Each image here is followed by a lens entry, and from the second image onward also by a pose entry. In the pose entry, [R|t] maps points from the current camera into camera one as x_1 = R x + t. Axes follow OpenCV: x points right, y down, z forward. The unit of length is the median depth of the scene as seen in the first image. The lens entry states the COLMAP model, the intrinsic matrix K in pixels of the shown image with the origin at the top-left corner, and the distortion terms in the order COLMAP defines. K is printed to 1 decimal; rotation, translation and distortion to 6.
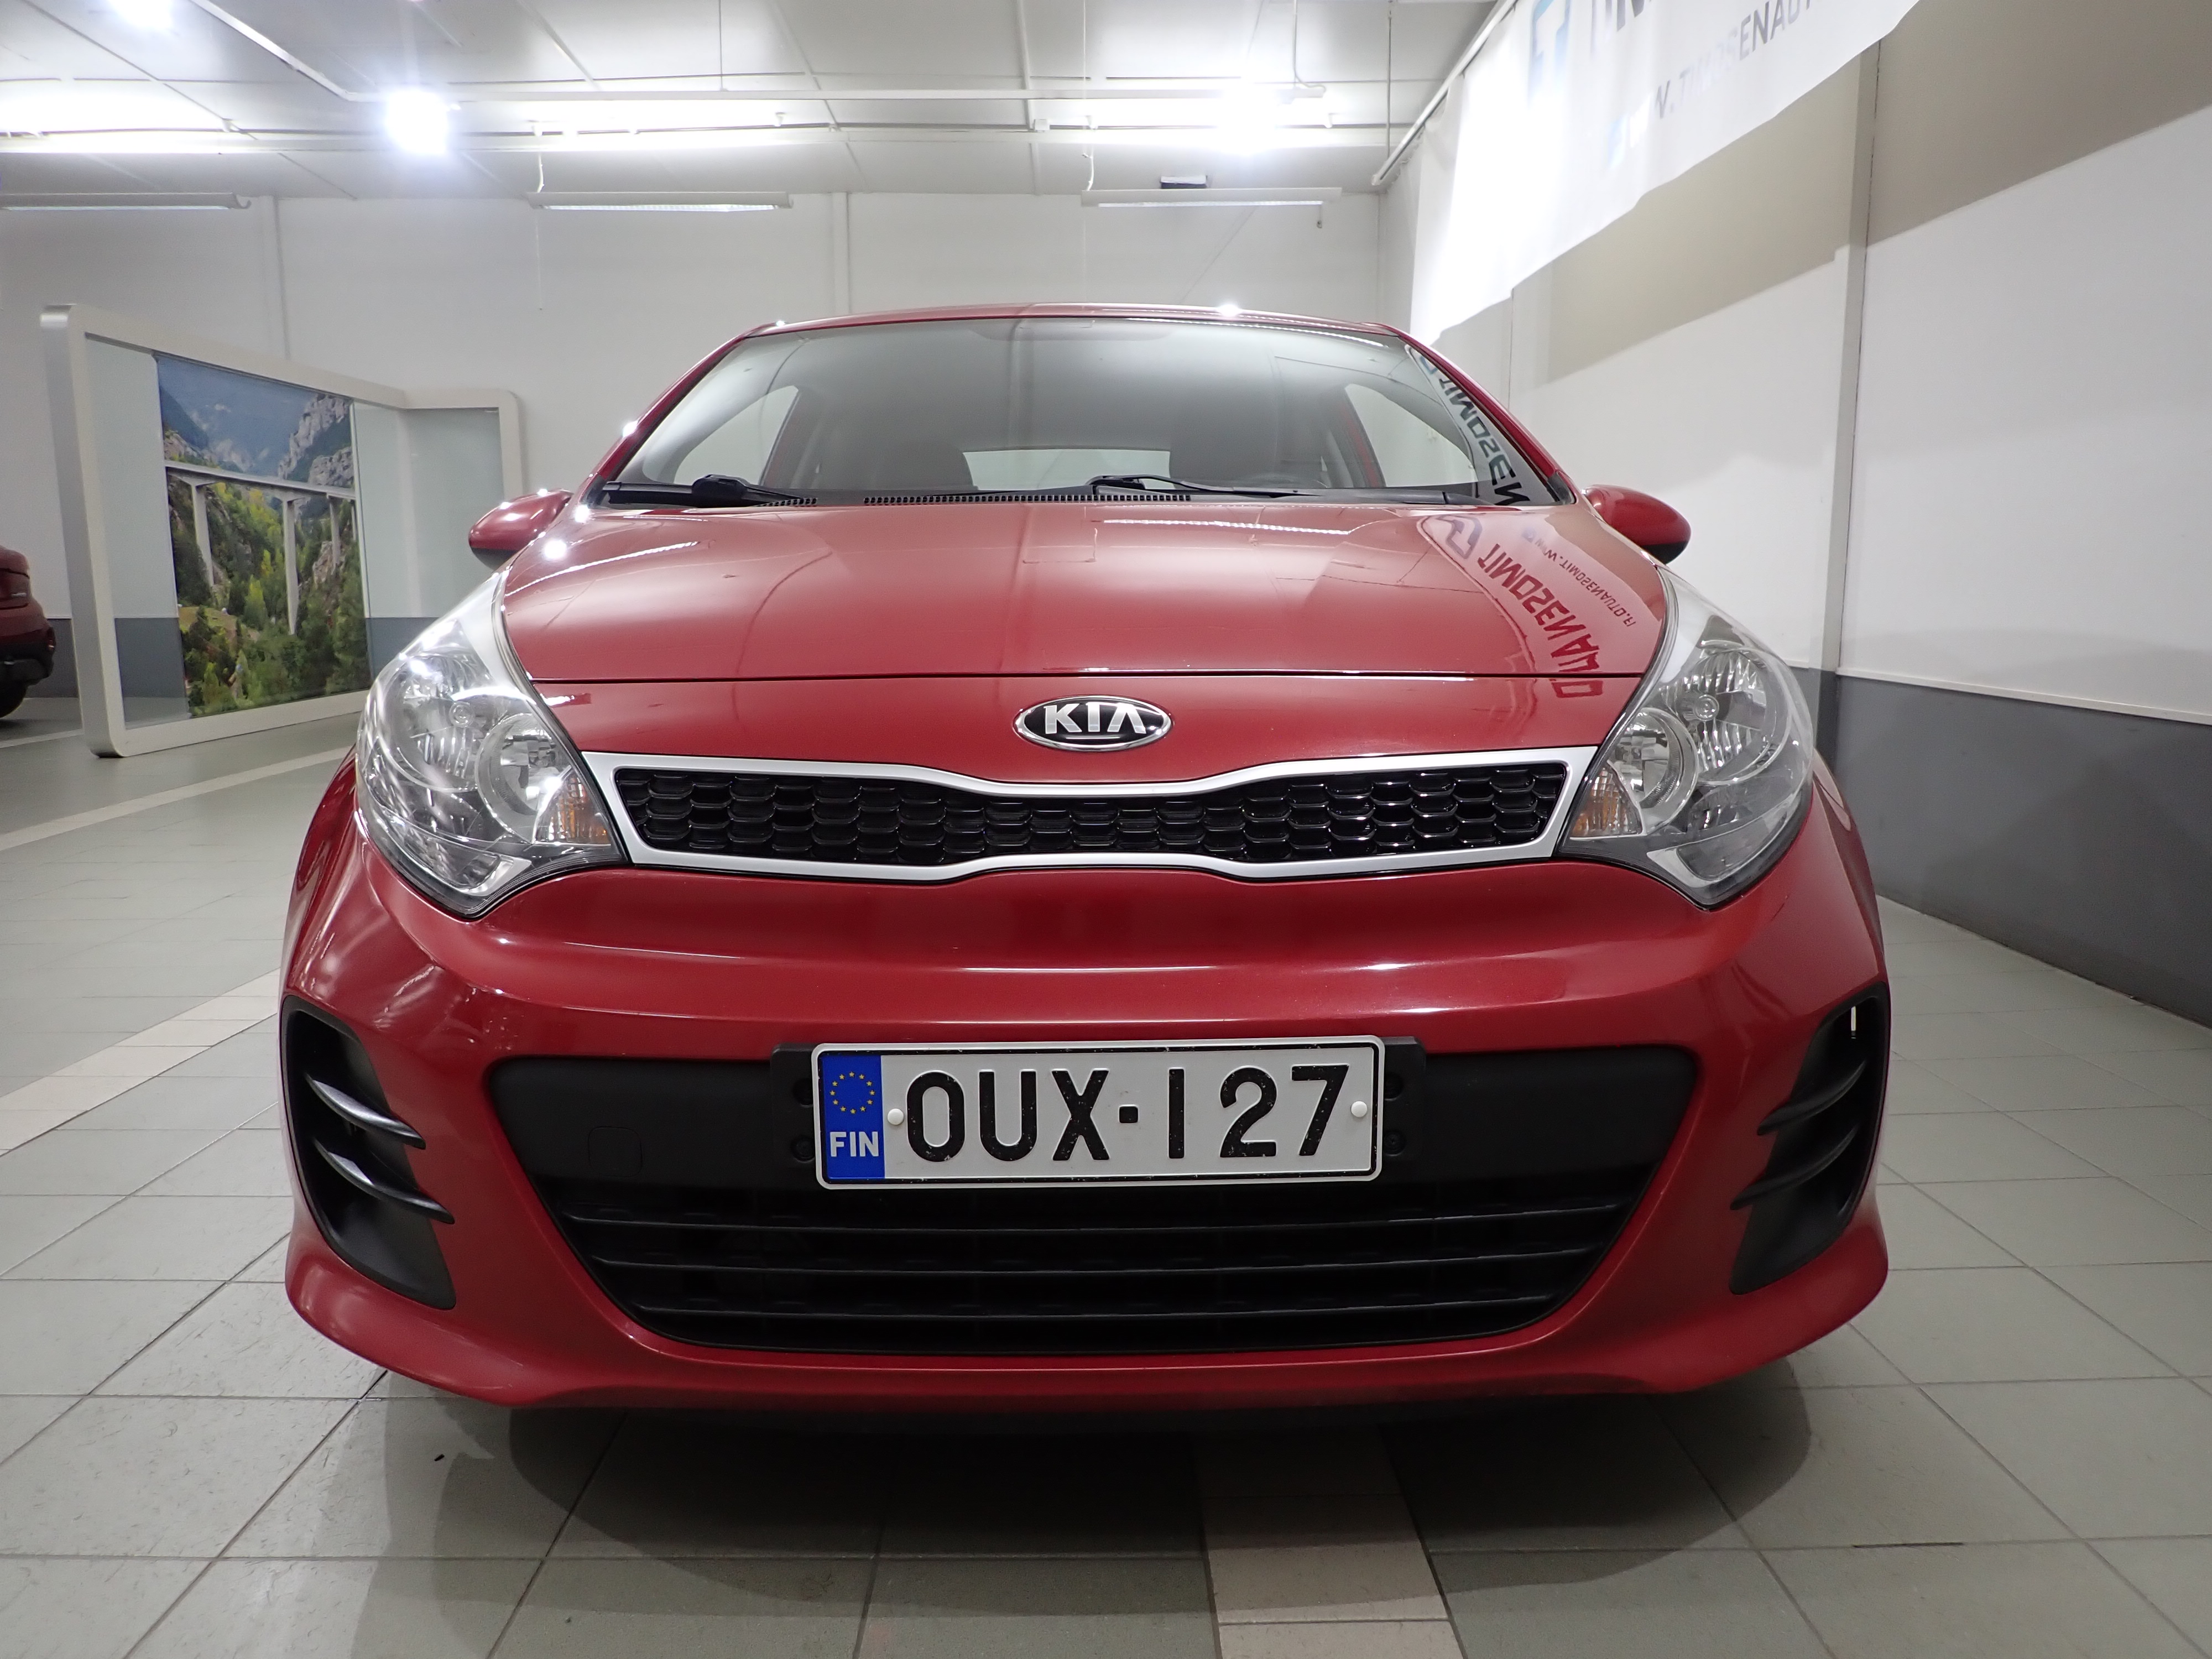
lens RADIAL K [[1635.5, 0, 1075.1], [0, 1635.5, 824.4], [0, 0, 1]] dist [-0.006620, -0.003022]
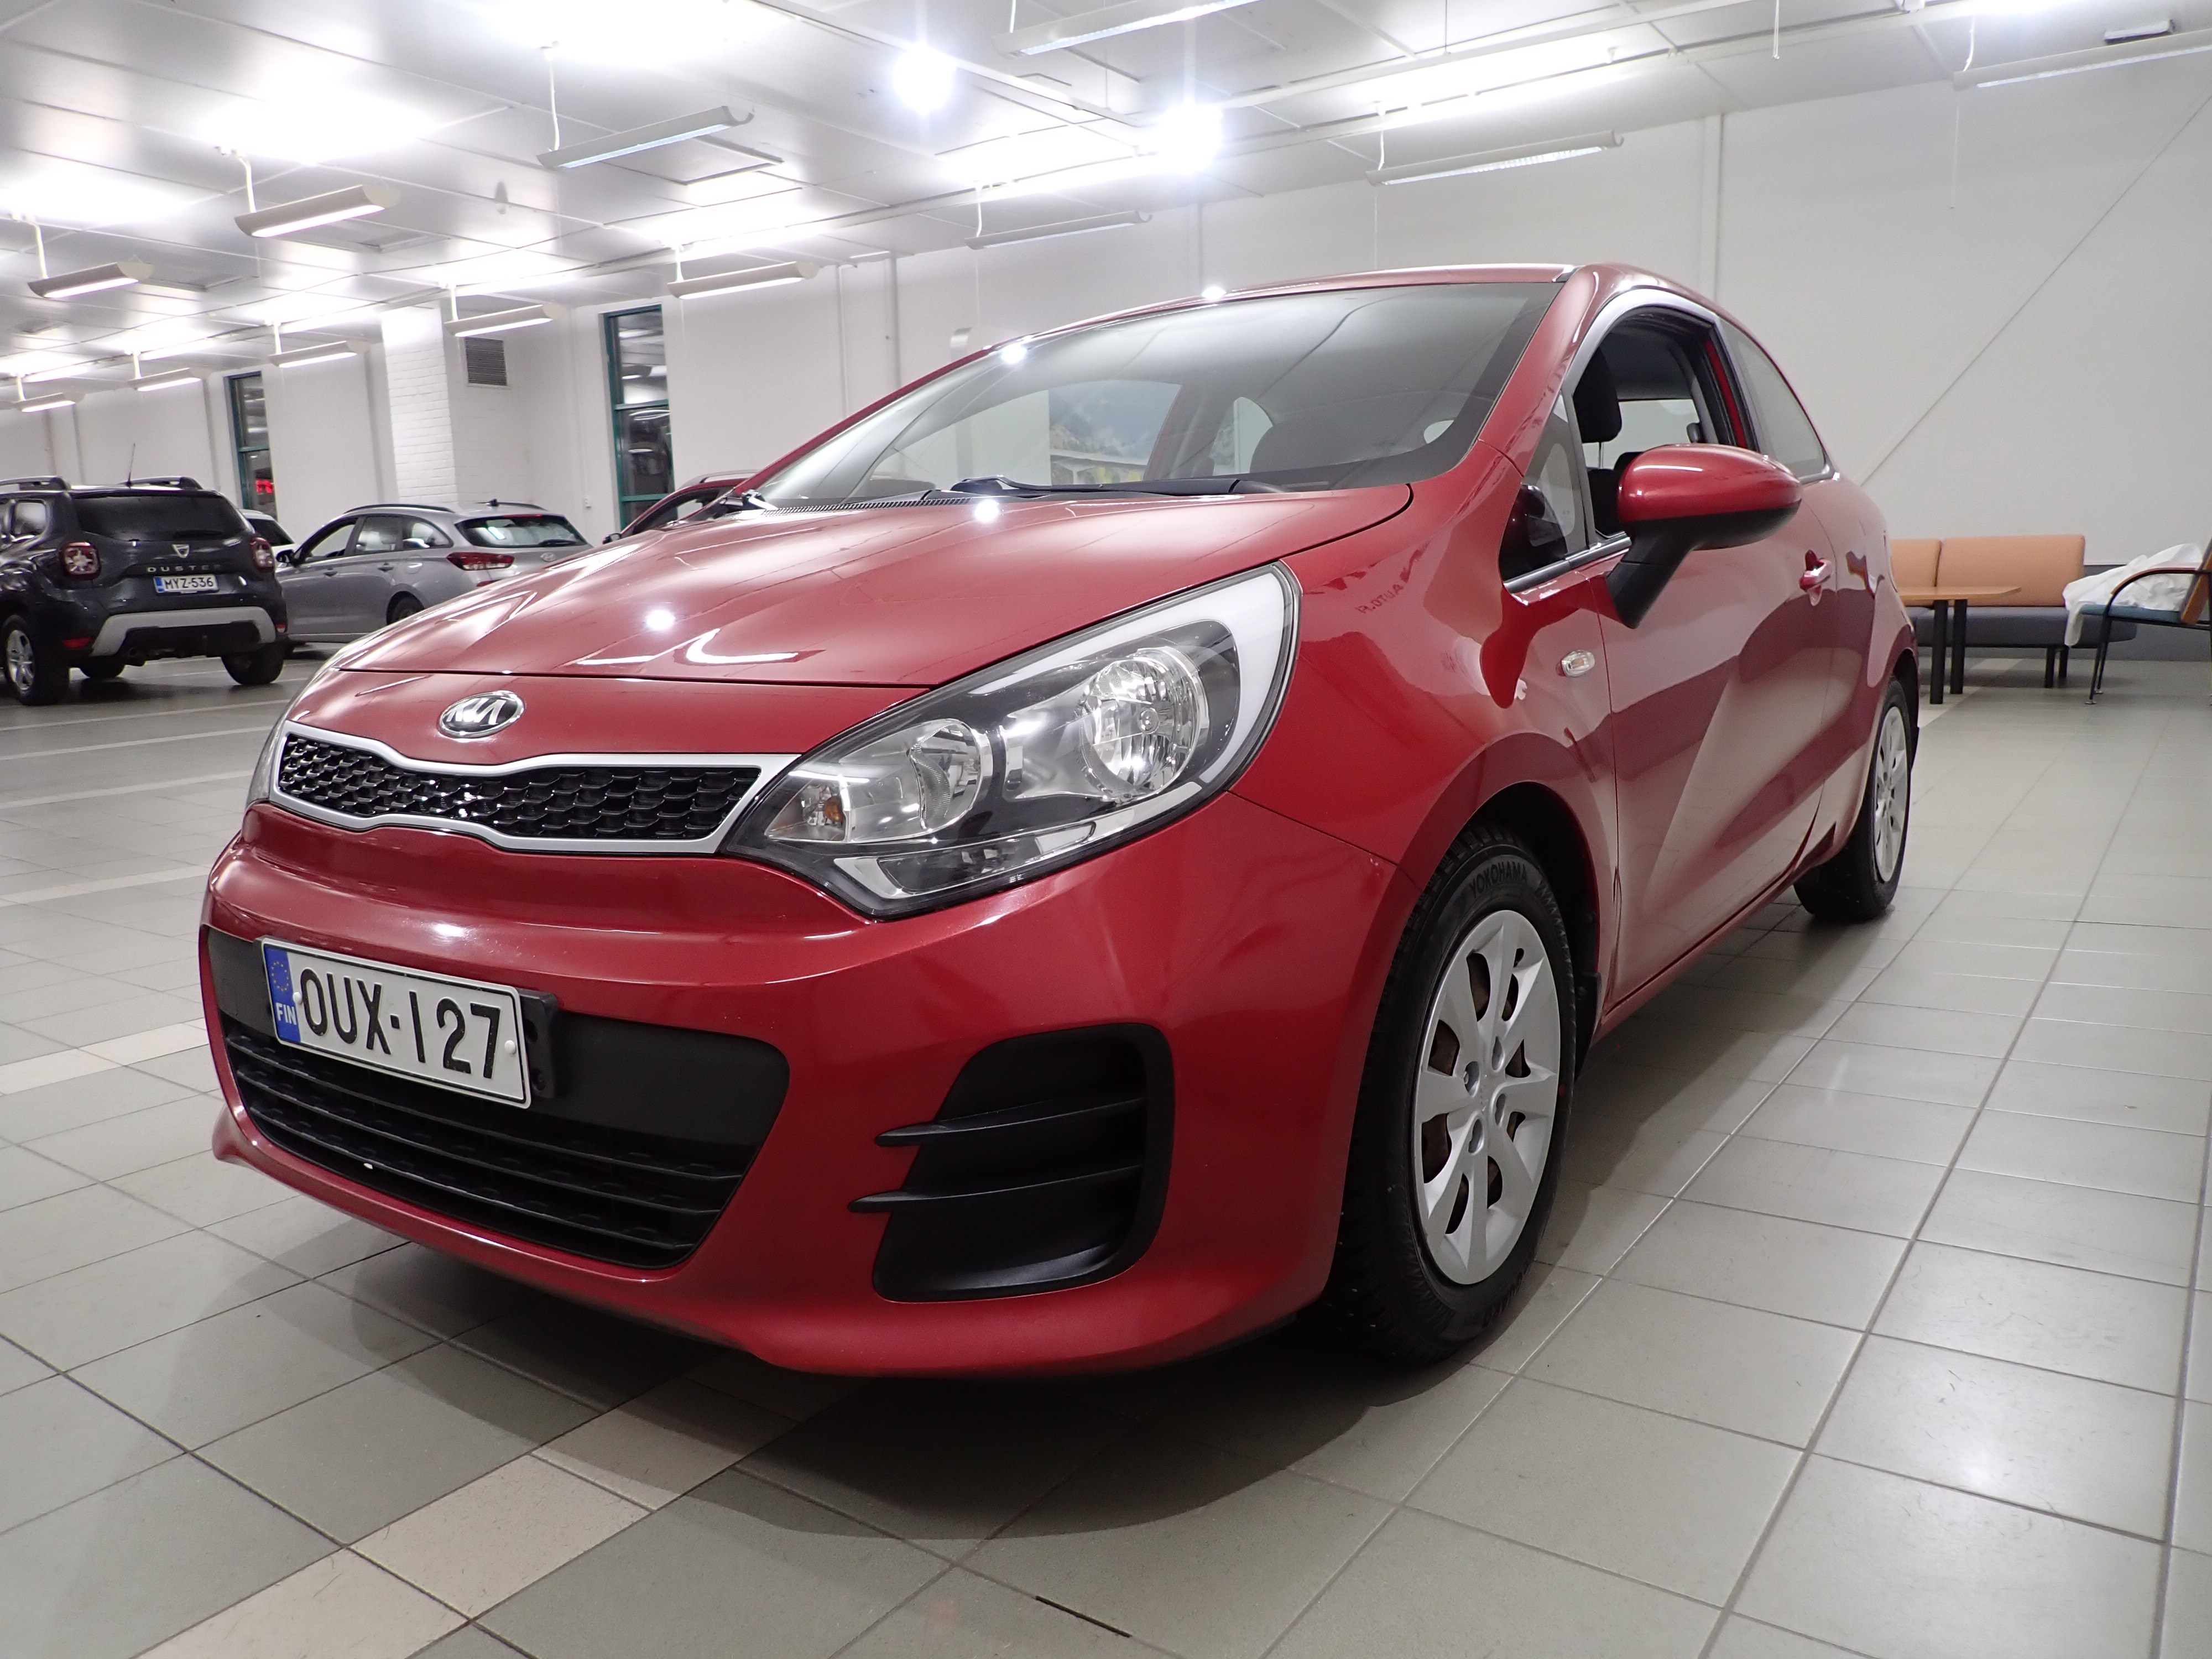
lens RADIAL K [[1621.1, 0, 1093.0], [0, 1621.1, 839.5], [0, 0, 1]] dist [0.001863, -0.005031]
pose [[0.812316, 0.085435, -0.576925, 1.107328], [-0.061843, 0.996253, 0.060457, -0.069544], [0.579929, -0.013432, 0.814556, 0.264191]]
